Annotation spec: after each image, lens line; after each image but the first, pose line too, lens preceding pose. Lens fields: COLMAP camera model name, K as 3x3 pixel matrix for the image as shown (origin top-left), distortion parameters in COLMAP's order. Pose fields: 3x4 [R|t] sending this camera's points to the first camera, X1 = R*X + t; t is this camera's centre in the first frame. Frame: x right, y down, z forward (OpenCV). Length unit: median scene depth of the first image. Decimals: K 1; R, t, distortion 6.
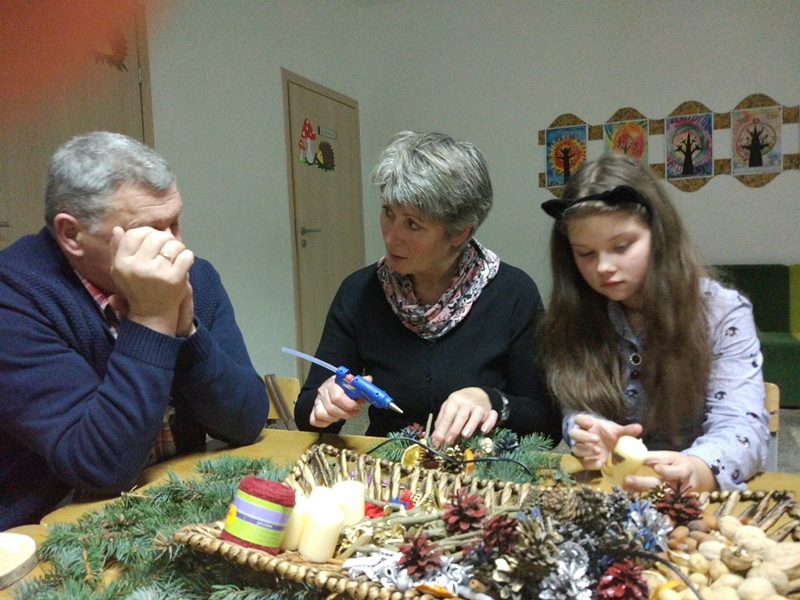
lens RADIAL K [[650.2, 0, 400.2], [0, 650.2, 300.8], [0, 0, 1]] dist [0.048532, 0.000214]
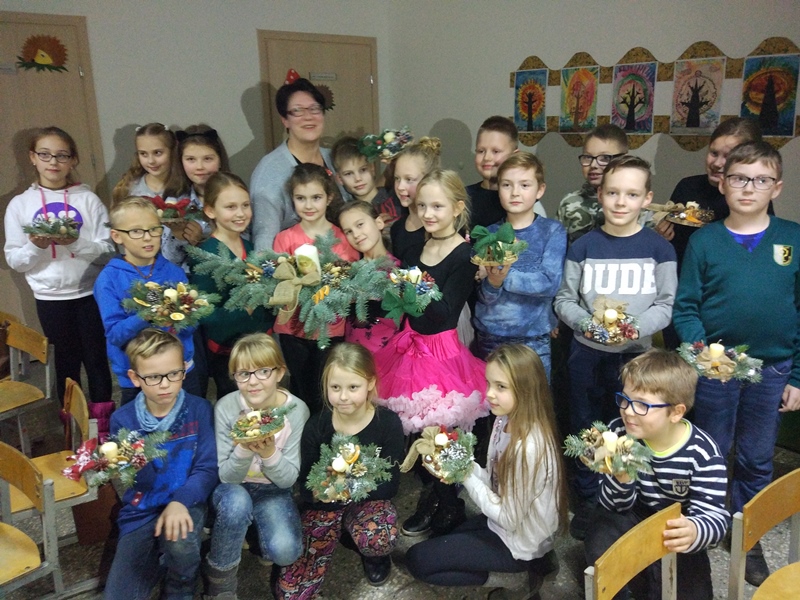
lens RADIAL K [[650.2, 0, 399.1], [0, 650.2, 299.9], [0, 0, 1]] dist [0.048532, 0.000214]
pose [[0.877920, 0.158192, -0.451921, 0.613068], [-0.062837, 0.973748, 0.218784, -0.141968], [0.474667, -0.163678, 0.864813, 0.004430]]
